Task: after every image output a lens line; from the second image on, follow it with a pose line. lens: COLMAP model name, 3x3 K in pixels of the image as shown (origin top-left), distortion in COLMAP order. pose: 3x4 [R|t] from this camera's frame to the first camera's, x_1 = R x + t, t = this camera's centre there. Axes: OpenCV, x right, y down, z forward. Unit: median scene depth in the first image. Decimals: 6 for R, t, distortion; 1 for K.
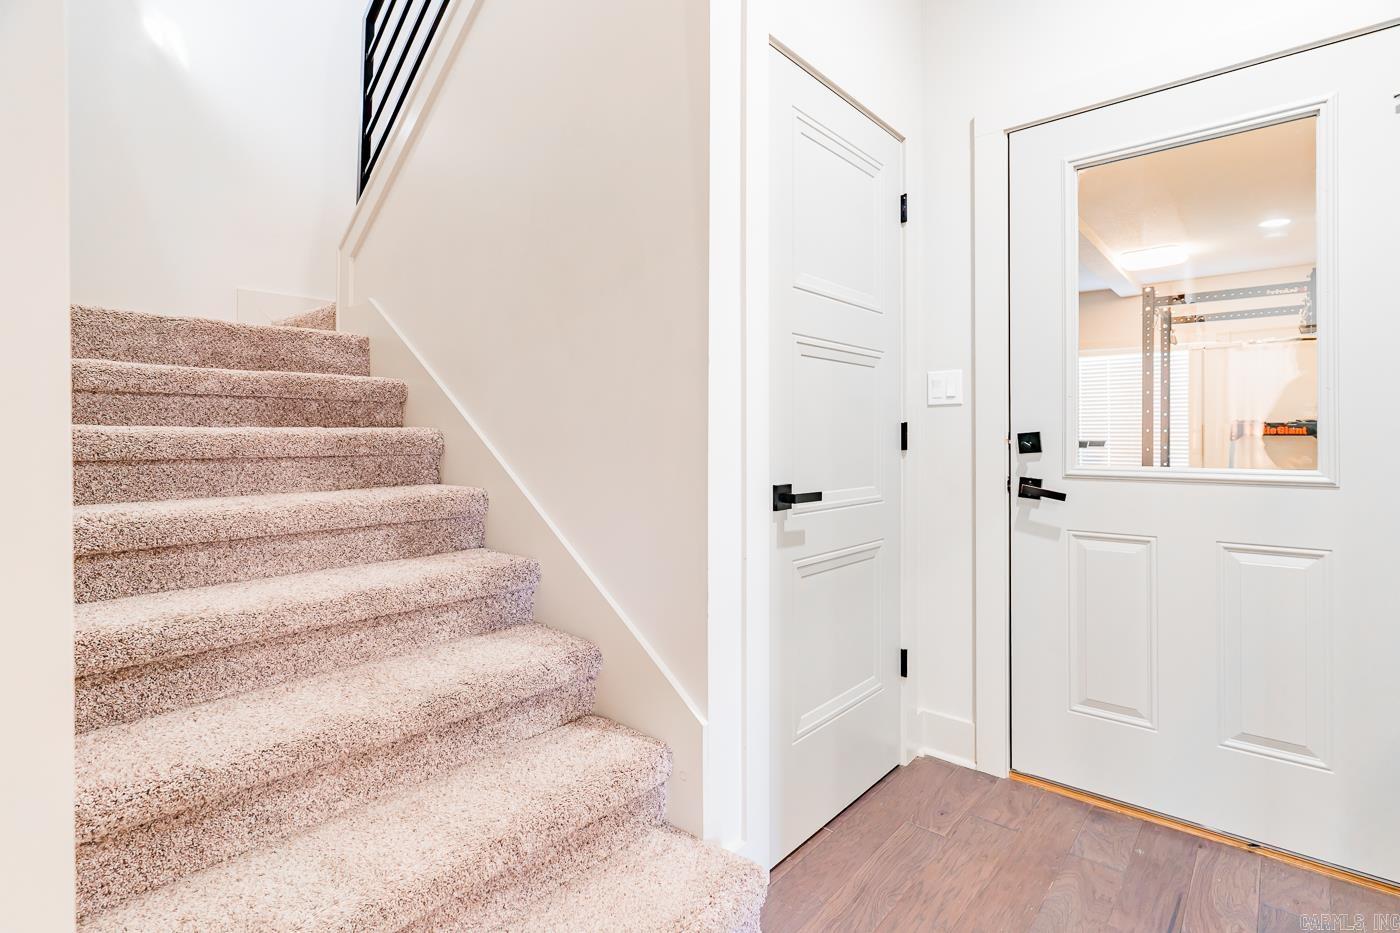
lens RADIAL K [[690.1, 0, 708.9], [0, 690.1, 446.7], [0, 0, 1]] dist [0.001687, 0.001022]
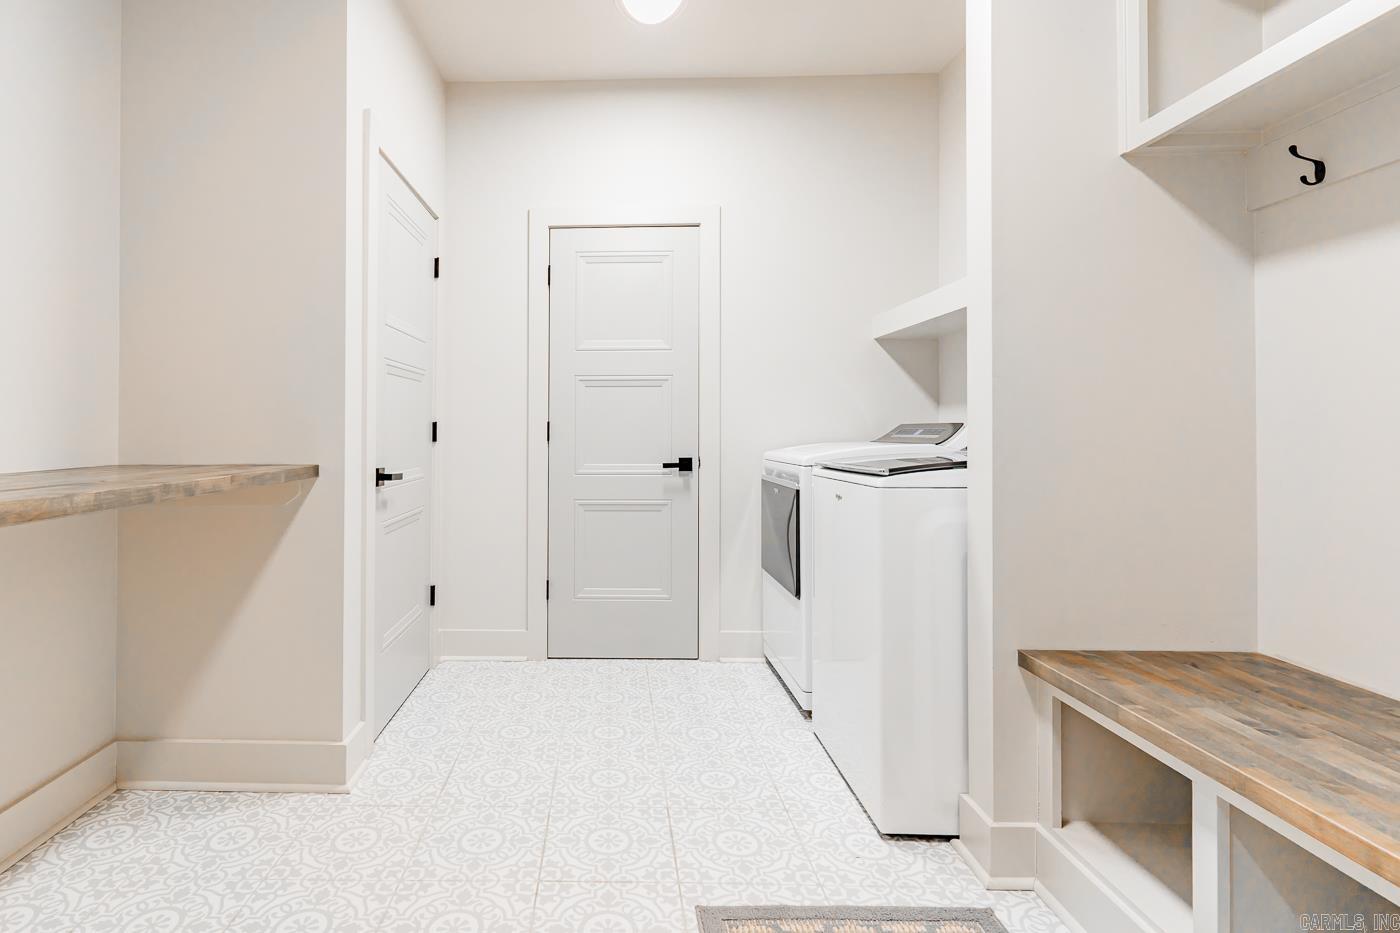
lens RADIAL K [[690.1, 0, 708.9], [0, 690.1, 446.7], [0, 0, 1]] dist [0.001687, 0.001022]
pose [[0.660213, -0.002631, 0.751074, -0.479869], [-0.011195, 0.999848, 0.013343, -0.012330], [-0.750995, -0.017217, 0.660084, -0.398981]]
